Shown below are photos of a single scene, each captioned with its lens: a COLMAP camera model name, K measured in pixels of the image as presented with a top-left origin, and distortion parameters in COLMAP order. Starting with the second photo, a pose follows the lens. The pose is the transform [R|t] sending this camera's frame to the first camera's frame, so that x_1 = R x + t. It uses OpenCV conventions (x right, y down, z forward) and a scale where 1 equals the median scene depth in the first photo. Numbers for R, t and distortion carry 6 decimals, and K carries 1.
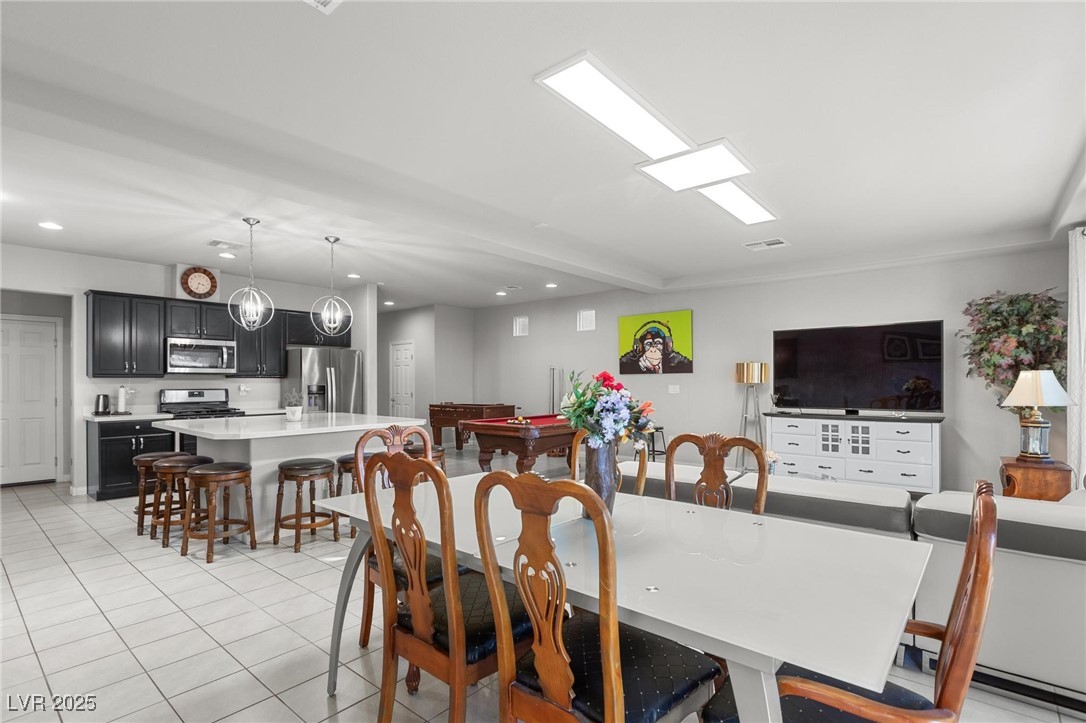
lens RADIAL K [[506.3, 0, 548.0], [0, 506.3, 382.2], [0, 0, 1]] dist [-0.002444, -0.000026]
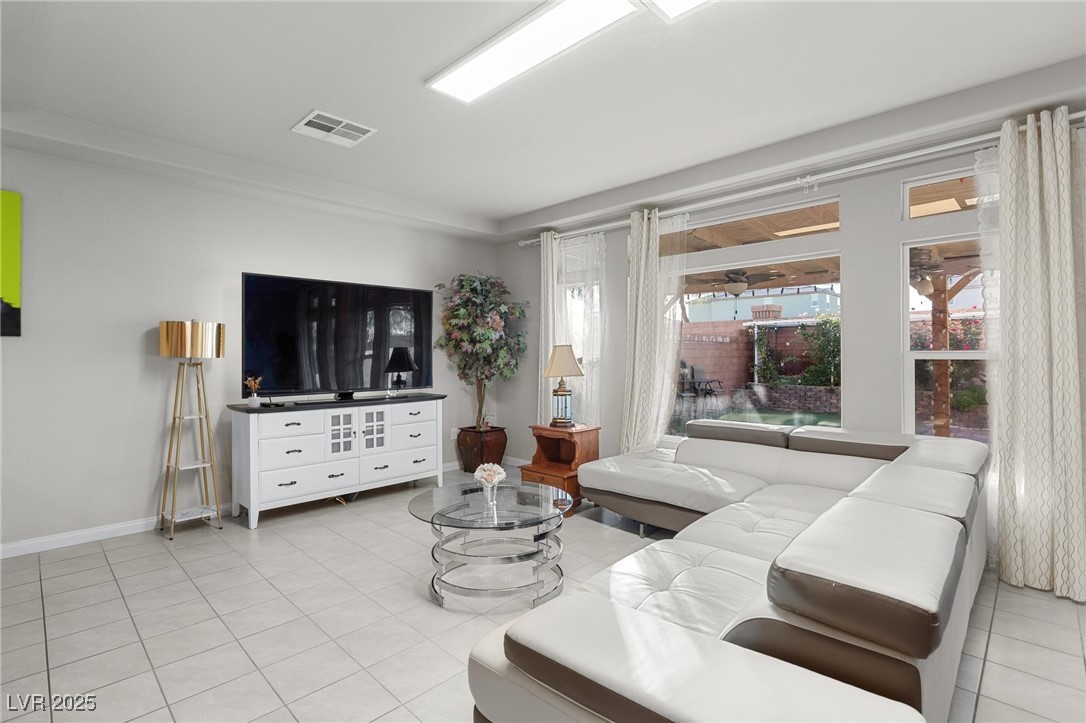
lens RADIAL K [[506.3, 0, 542.1], [0, 506.3, 351.5], [0, 0, 1]] dist [-0.002444, -0.000026]
pose [[0.090911, 0.005031, 0.995846, -0.108200], [0.002188, 0.999984, -0.005251, -0.002029], [-0.995857, 0.002656, 0.090899, 0.496955]]
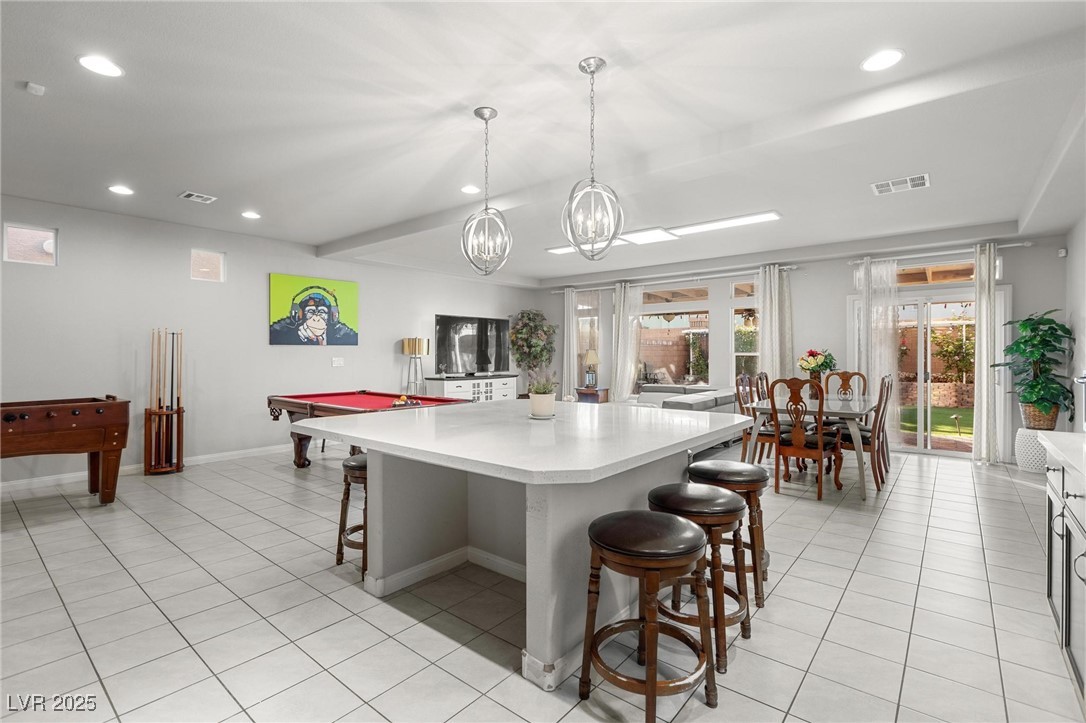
lens RADIAL K [[506.3, 0, 539.3], [0, 506.3, 356.7], [0, 0, 1]] dist [-0.002444, -0.000026]
pose [[0.008586, -0.006070, 0.999945, -0.706884], [0.000596, 0.999981, 0.006065, -0.001529], [-0.999963, 0.000543, 0.008590, 0.617083]]
